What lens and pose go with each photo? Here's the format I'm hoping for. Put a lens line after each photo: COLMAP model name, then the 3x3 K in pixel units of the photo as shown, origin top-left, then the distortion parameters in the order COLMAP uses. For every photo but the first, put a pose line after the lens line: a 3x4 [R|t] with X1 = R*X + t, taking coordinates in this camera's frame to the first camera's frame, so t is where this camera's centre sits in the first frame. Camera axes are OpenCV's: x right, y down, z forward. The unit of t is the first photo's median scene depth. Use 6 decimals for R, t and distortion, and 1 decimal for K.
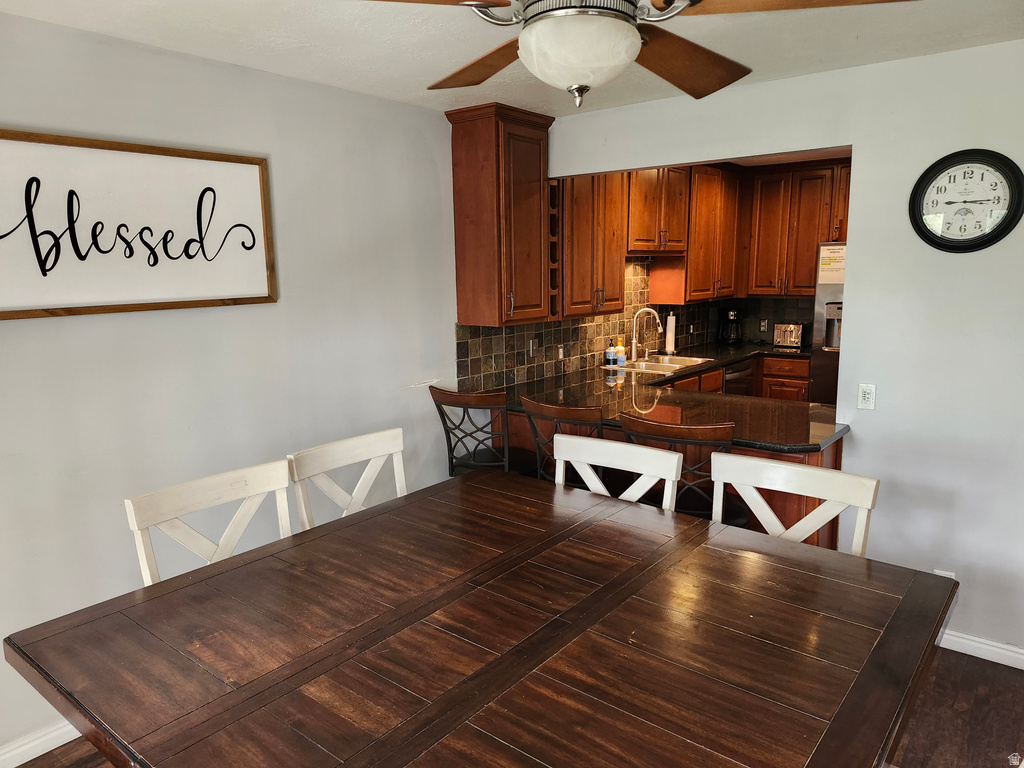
lens RADIAL K [[701.0, 0, 512.5], [0, 701.0, 394.3], [0, 0, 1]] dist [0.116143, -0.139399]
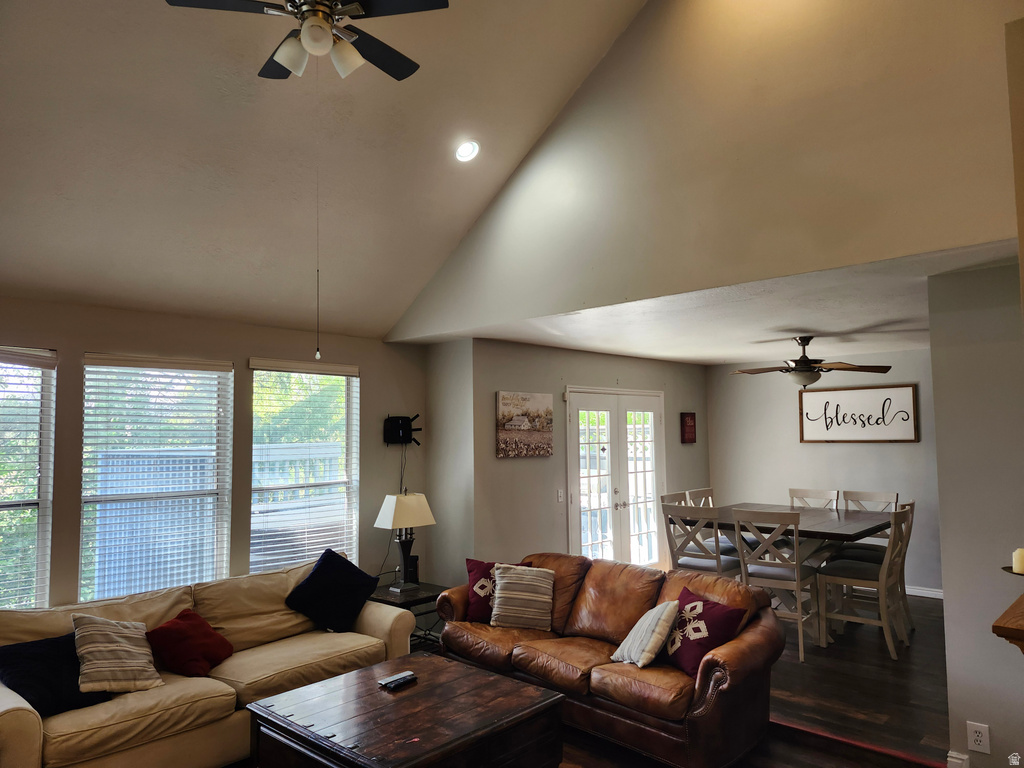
lens RADIAL K [[701.0, 0, 512.5], [0, 701.0, 394.3], [0, 0, 1]] dist [0.116143, -0.139399]
pose [[-0.066433, -0.041298, -0.996936, 2.198291], [-0.171174, 0.984802, -0.029389, 0.011495], [0.982999, 0.168697, -0.072492, -0.167032]]
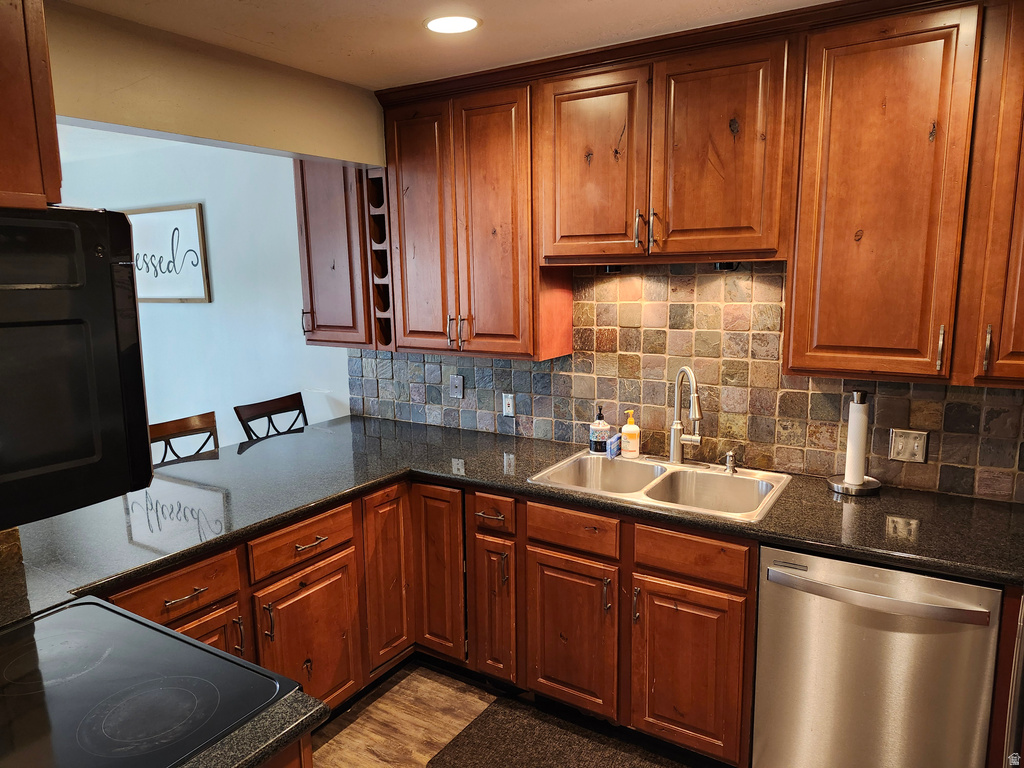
lens RADIAL K [[701.0, 0, 512.5], [0, 701.0, 394.3], [0, 0, 1]] dist [0.116143, -0.139399]
pose [[0.120487, 0.187817, -0.974786, 1.213264], [-0.164052, 0.972206, 0.167042, -0.302955], [0.979066, 0.139789, 0.147949, 1.474211]]
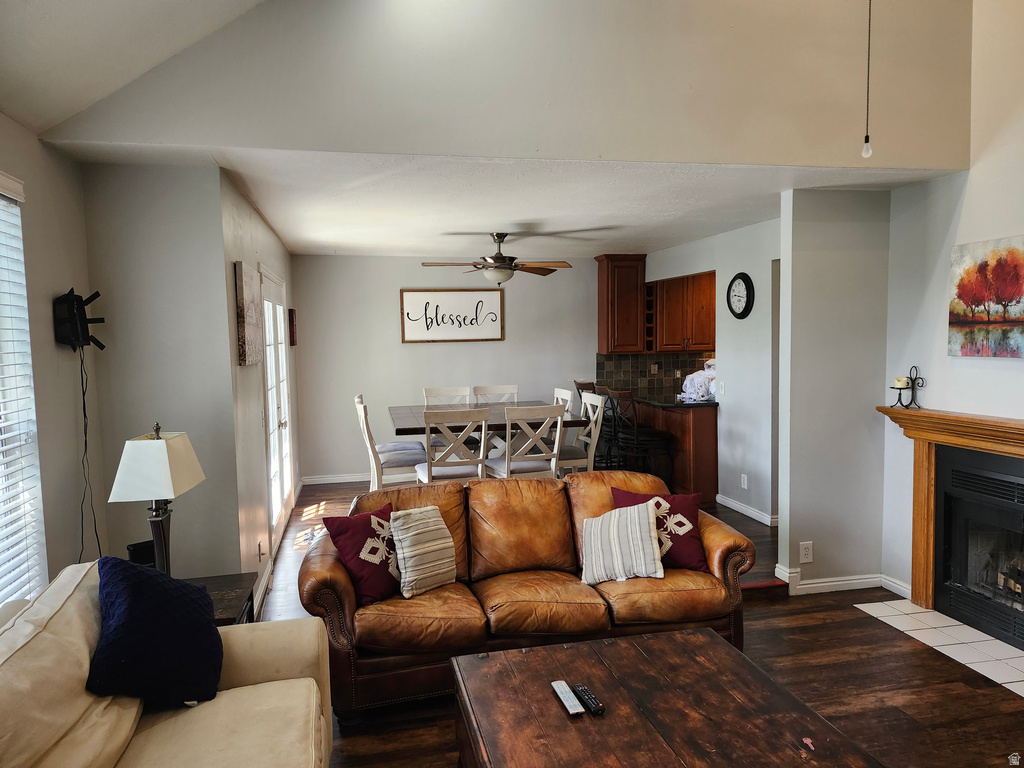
lens RADIAL K [[701.0, 0, 512.5], [0, 701.0, 394.3], [0, 0, 1]] dist [0.116143, -0.139399]
pose [[0.783355, 0.052395, -0.619363, 1.388975], [-0.105965, 0.993111, -0.050010, 0.205734], [0.612476, 0.104806, 0.783510, -1.056588]]
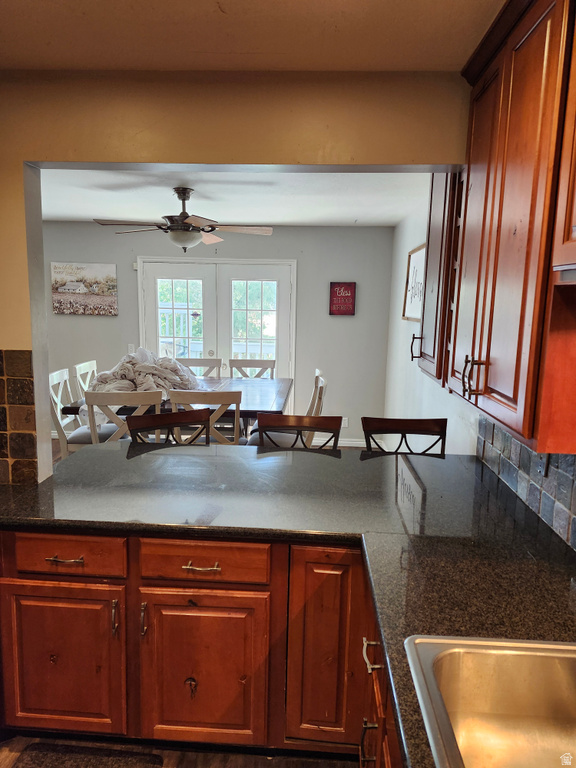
lens RADIAL K [[525.7, 0, 288.0], [0, 525.7, 384.0], [0, 0, 1]] dist [0.116143, -0.139399]
pose [[-0.809415, 0.088957, -0.580460, 0.662519], [-0.118379, 0.943450, 0.309659, -0.349864], [0.575181, 0.319357, -0.753112, 1.834626]]
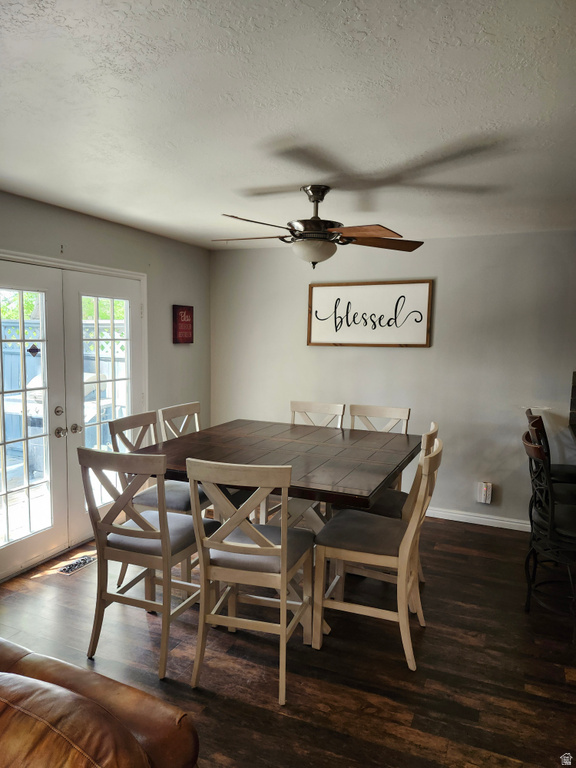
lens RADIAL K [[525.7, 0, 288.0], [0, 525.7, 384.0], [0, 0, 1]] dist [0.116143, -0.139399]
pose [[0.265134, 0.106839, -0.958274, 1.079131], [-0.197275, 0.978829, 0.054549, -0.031920], [0.943815, 0.174580, 0.280597, 0.218447]]
